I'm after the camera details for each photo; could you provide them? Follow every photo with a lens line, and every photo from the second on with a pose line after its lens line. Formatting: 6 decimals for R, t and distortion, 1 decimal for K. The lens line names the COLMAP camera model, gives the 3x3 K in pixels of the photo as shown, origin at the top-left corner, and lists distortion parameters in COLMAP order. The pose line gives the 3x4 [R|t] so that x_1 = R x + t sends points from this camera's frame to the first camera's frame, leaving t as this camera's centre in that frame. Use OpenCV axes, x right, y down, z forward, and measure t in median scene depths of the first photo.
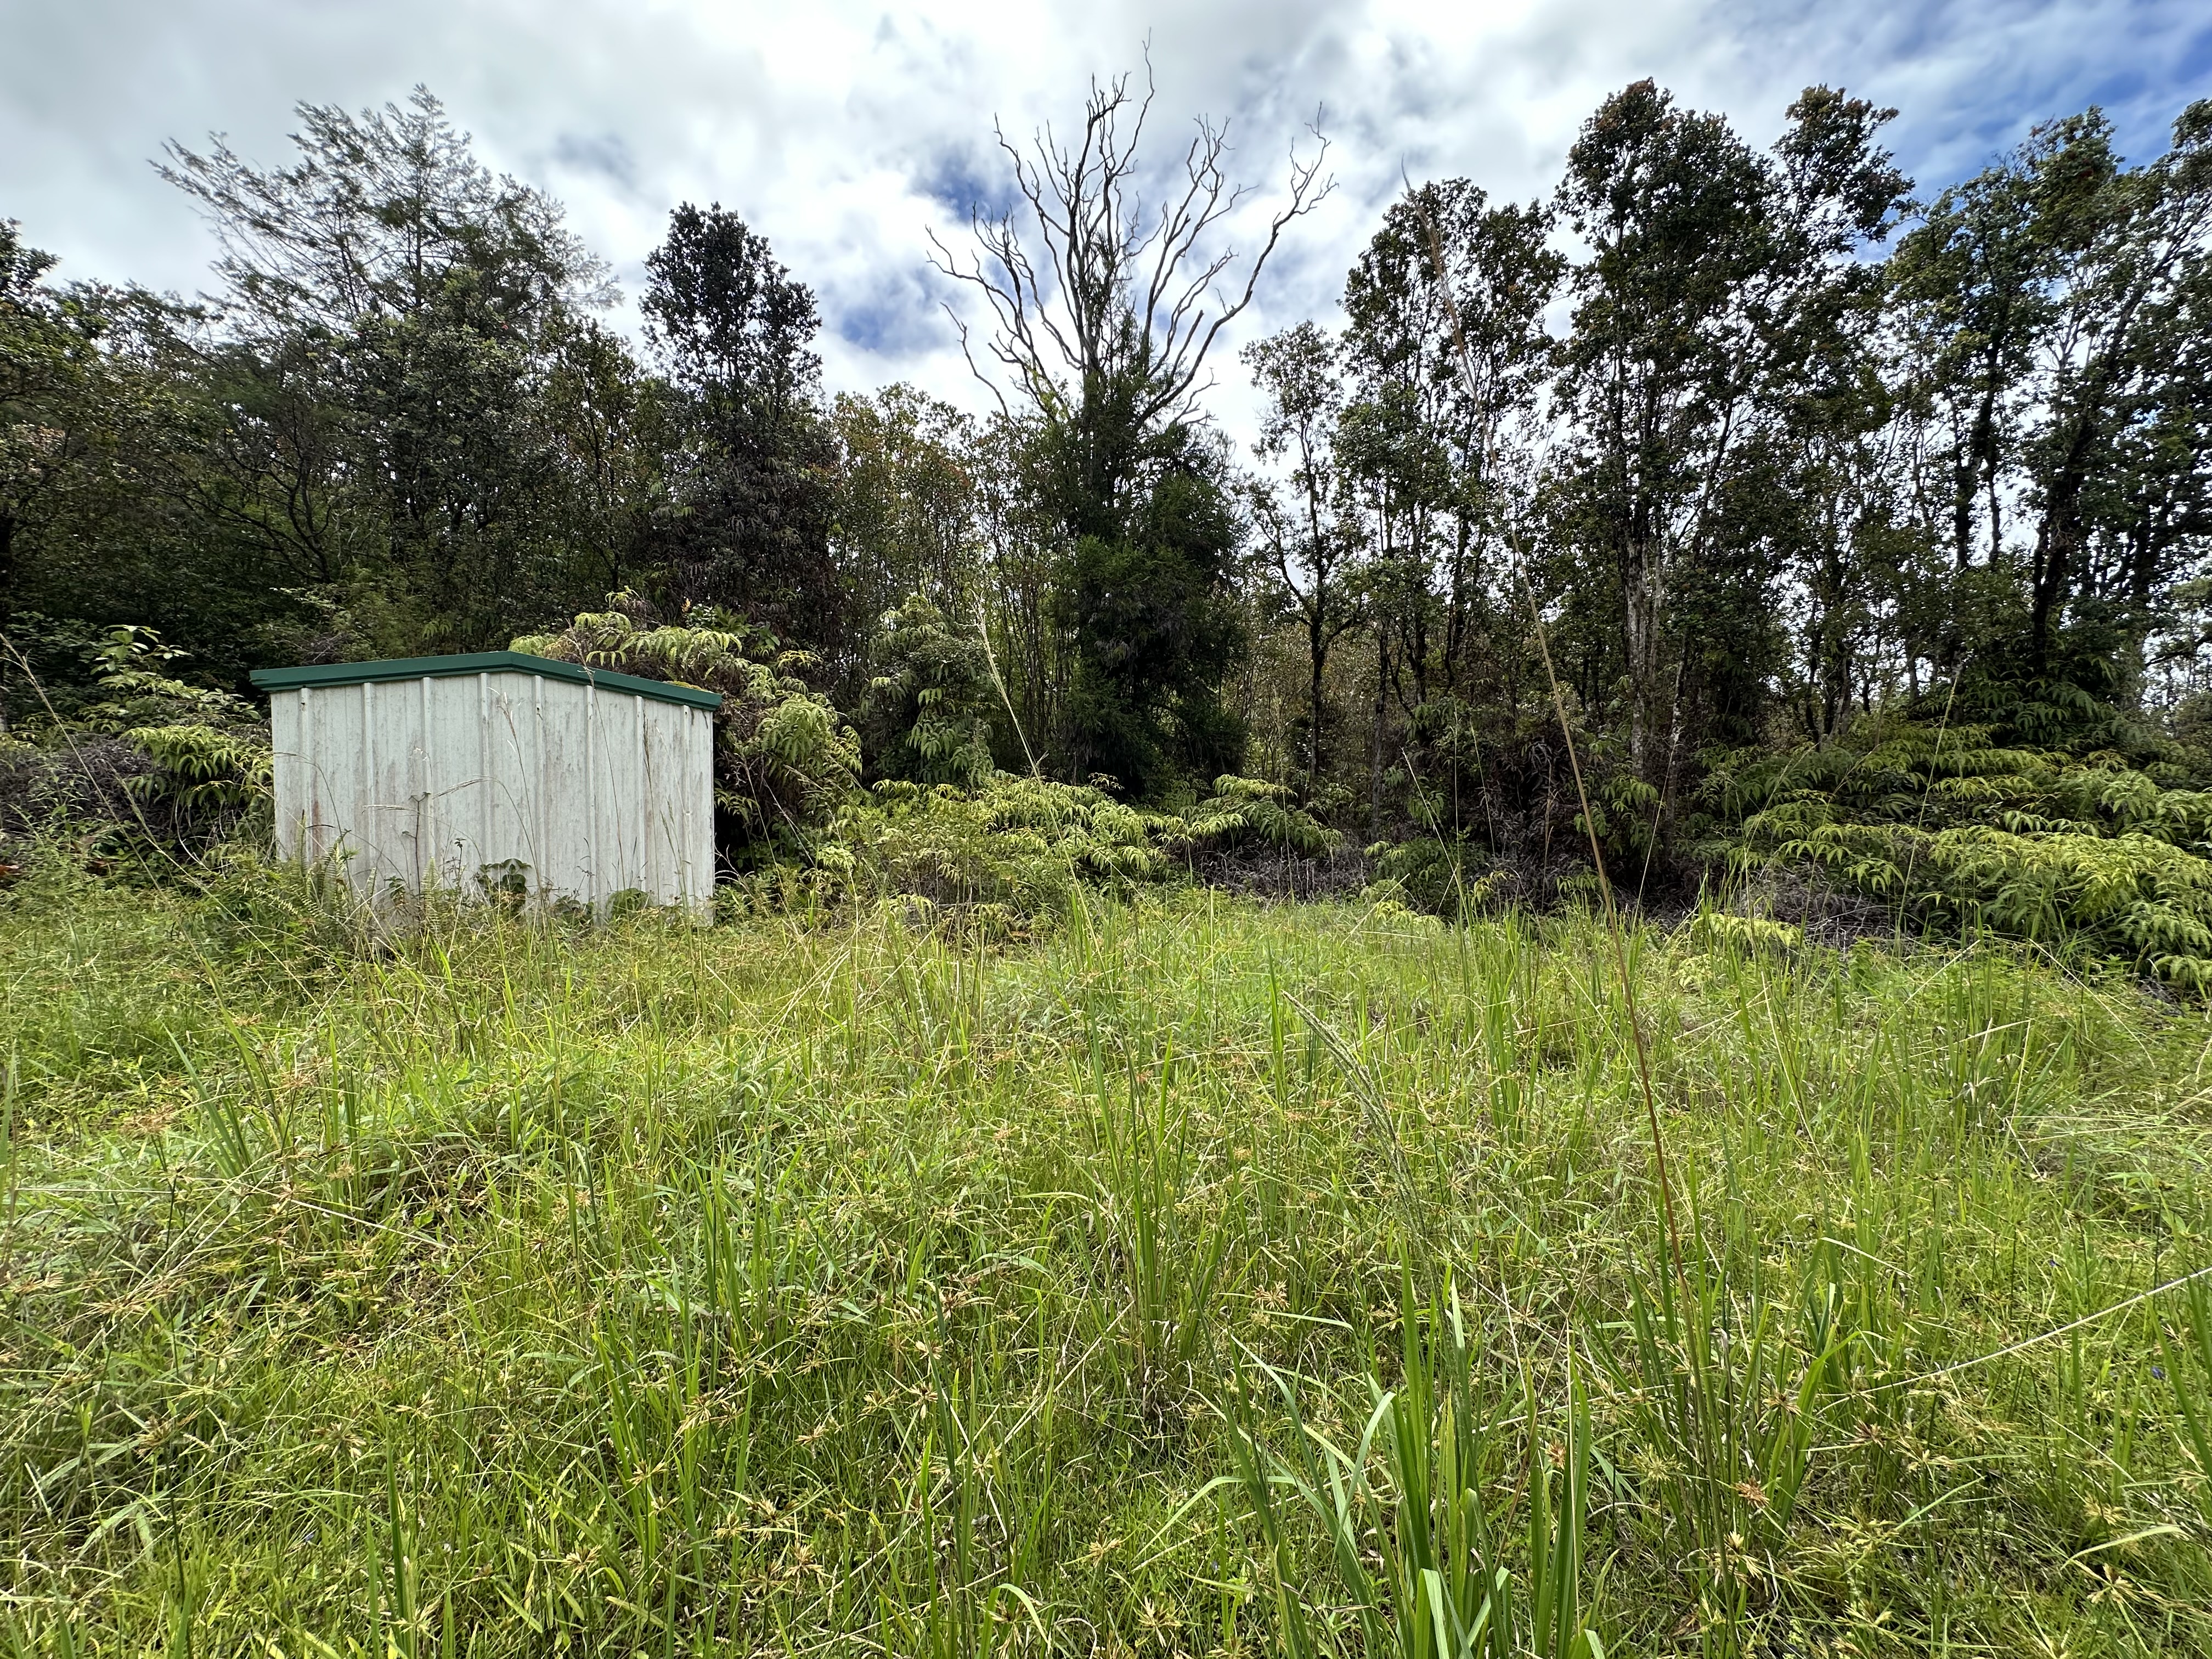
lens RADIAL K [[890.0, 0, 1108.6], [0, 890.0, 823.9], [0, 0, 1]] dist [0.000015, 0.000163]
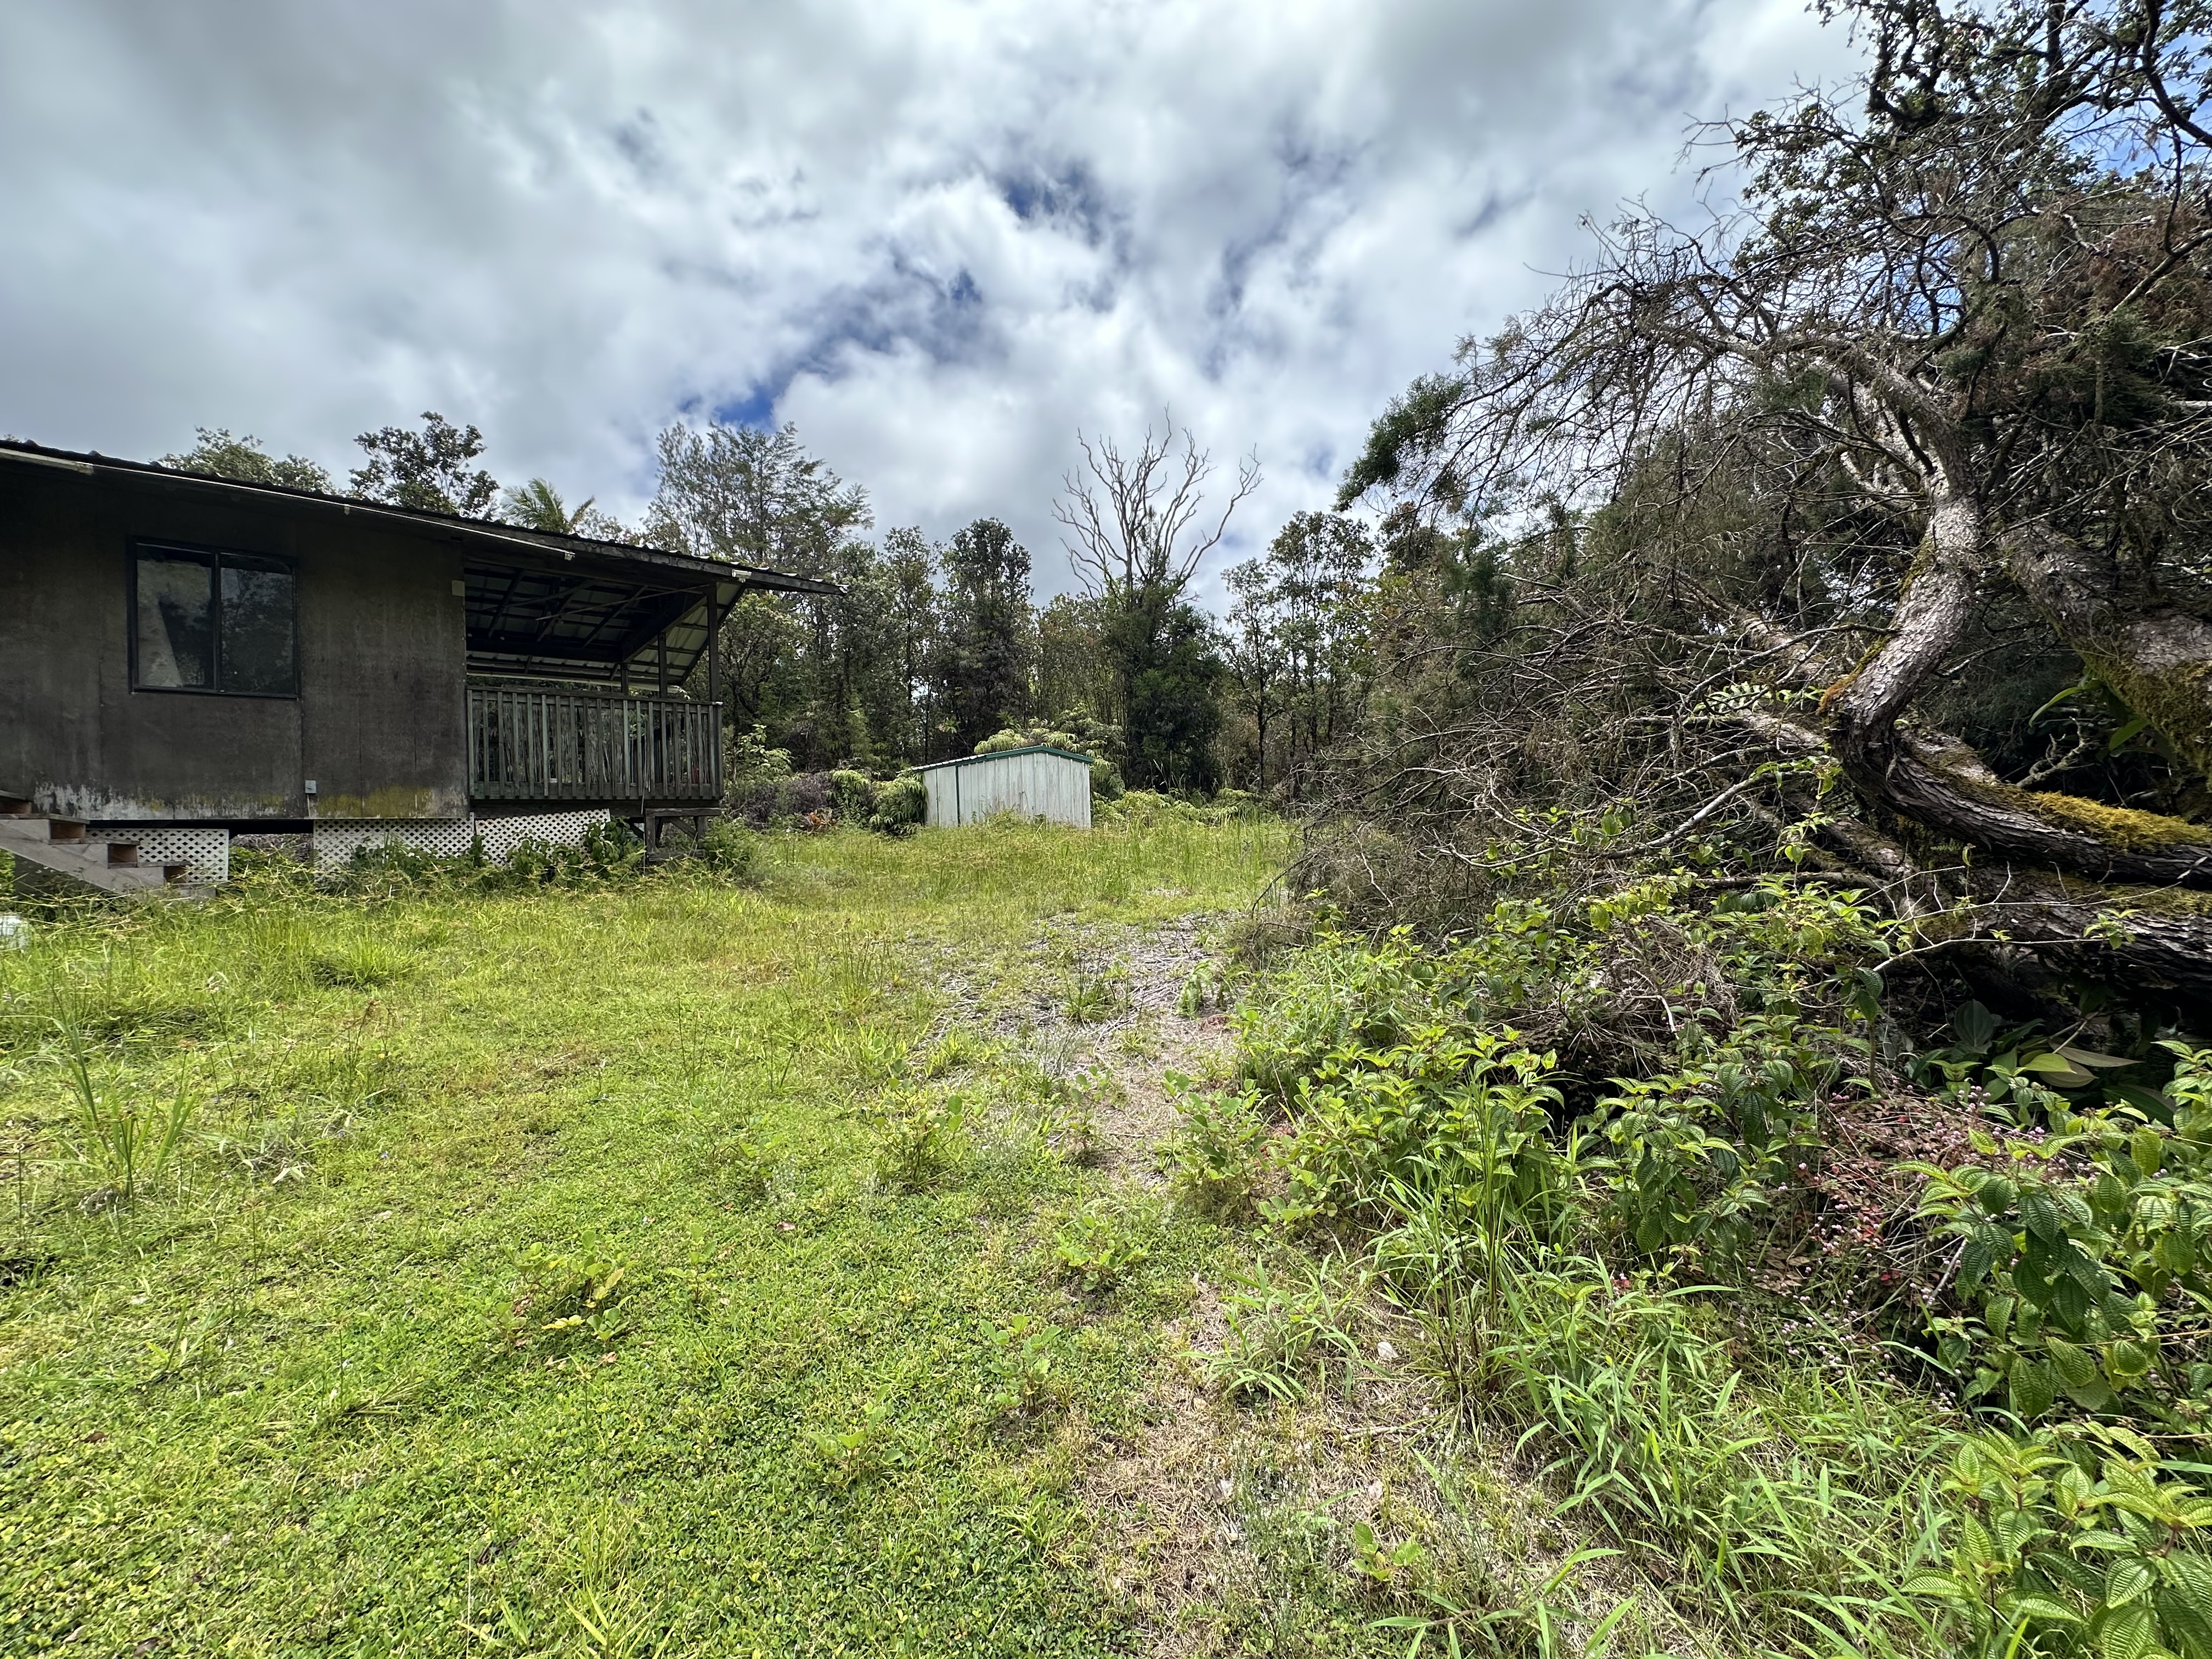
lens RADIAL K [[890.0, 0, 1108.6], [0, 890.0, 823.9], [0, 0, 1]] dist [0.000015, 0.000163]
pose [[0.988844, -0.011308, 0.148523, -0.377050], [0.015348, 0.999542, -0.026080, 0.065823], [-0.148160, 0.028069, 0.988565, -0.847977]]
